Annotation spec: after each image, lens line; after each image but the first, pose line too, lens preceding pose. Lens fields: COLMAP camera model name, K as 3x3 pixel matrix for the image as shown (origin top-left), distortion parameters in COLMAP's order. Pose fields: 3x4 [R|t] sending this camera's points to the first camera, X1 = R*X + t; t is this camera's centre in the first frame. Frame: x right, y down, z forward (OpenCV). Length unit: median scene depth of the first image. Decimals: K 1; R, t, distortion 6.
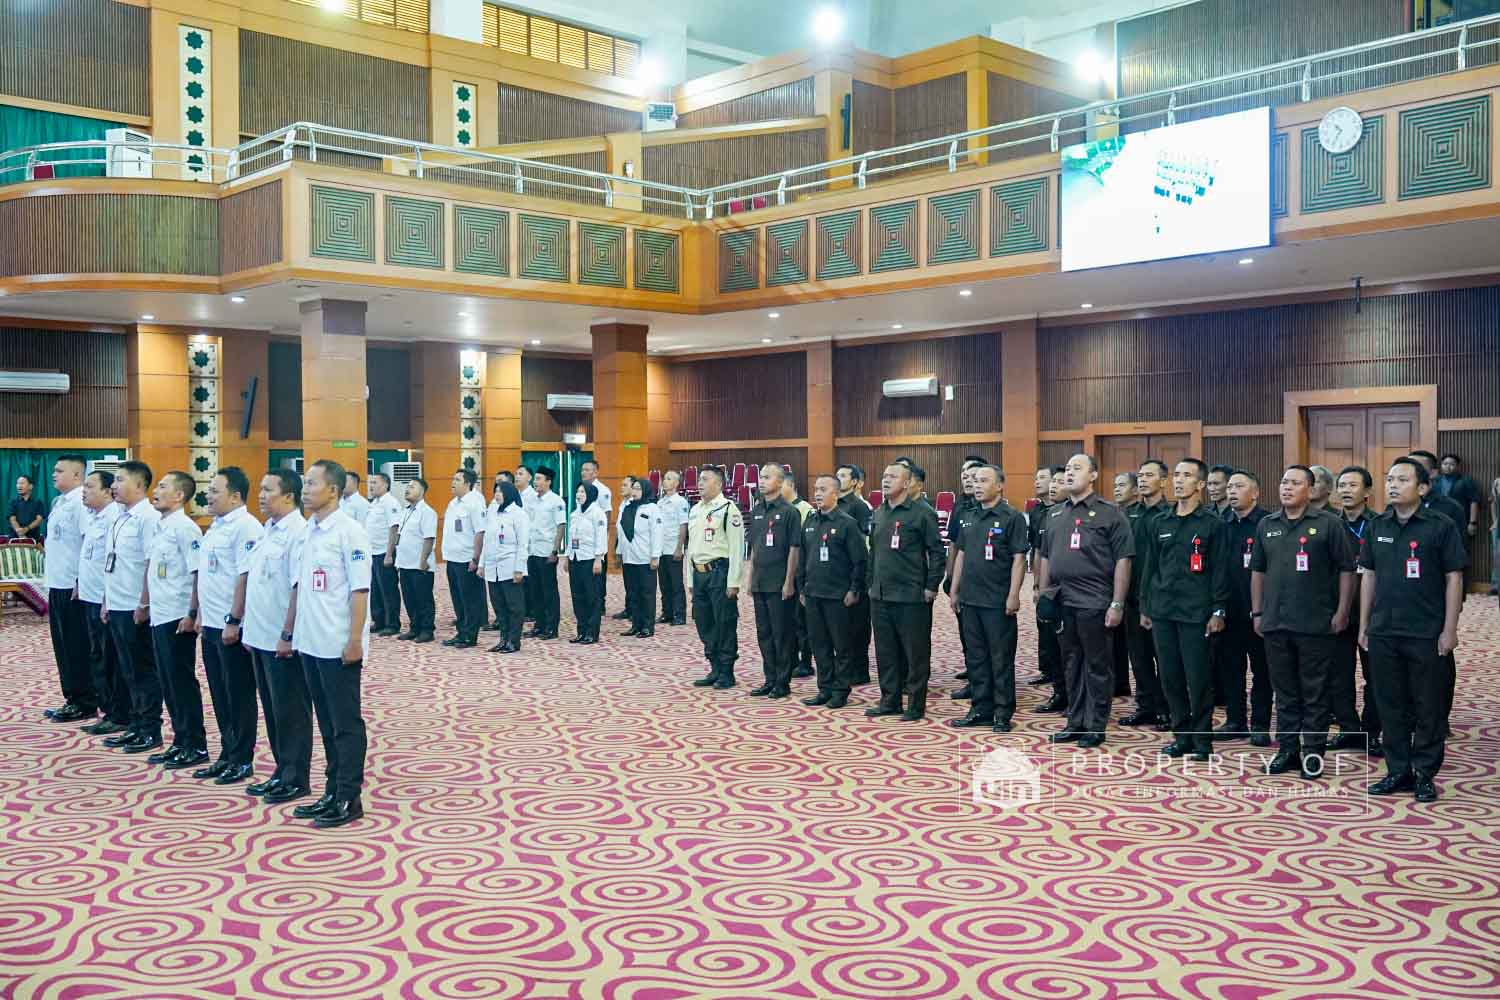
lens RADIAL K [[1447.2, 0, 750.0], [0, 1447.2, 500.0], [0, 0, 1]] dist [0.004690, -0.002867]
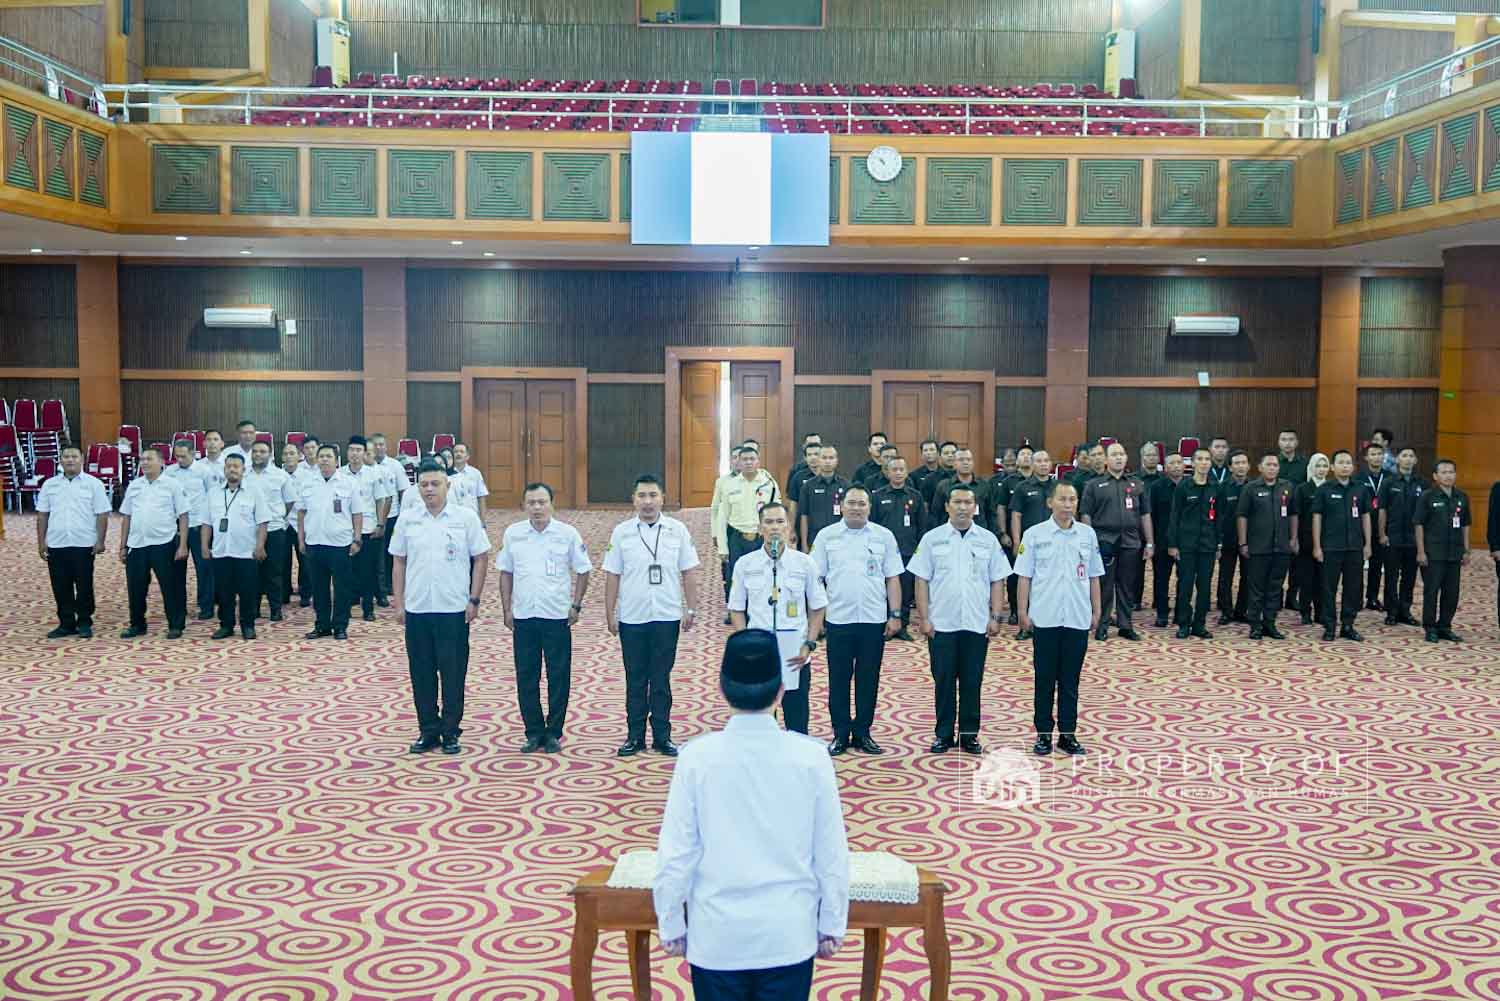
lens RADIAL K [[1614.4, 0, 787.8], [0, 1614.4, 481.1], [0, 0, 1]] dist [0.009361, 0.006842]
pose [[0.660482, -0.039110, 0.749822, -0.532330], [-0.000007, 0.998642, 0.052095, -0.034501], [-0.750842, -0.034413, 0.659585, 0.076920]]
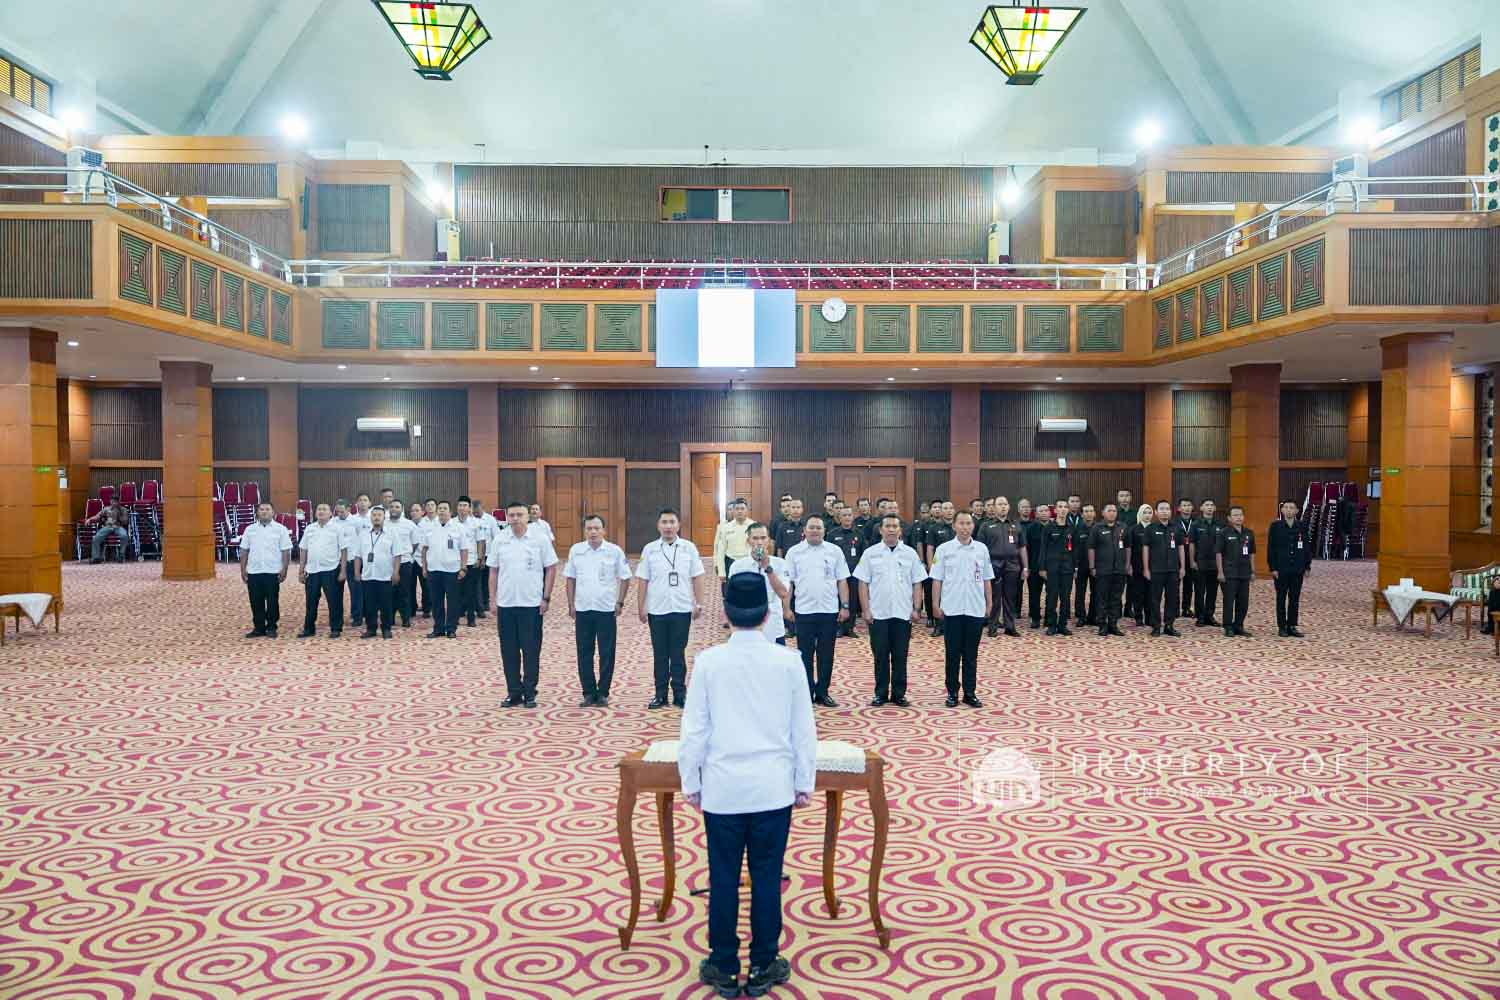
lens RADIAL K [[1145.3, 0, 750.0], [0, 1145.3, 500.0], [0, 0, 1]] dist [0.005350, 0.000629]
pose [[0.671290, -0.009248, 0.741137, -0.533912], [0.006921, 0.999957, 0.006209, -0.017450], [-0.741163, 0.000962, 0.671325, 0.076379]]
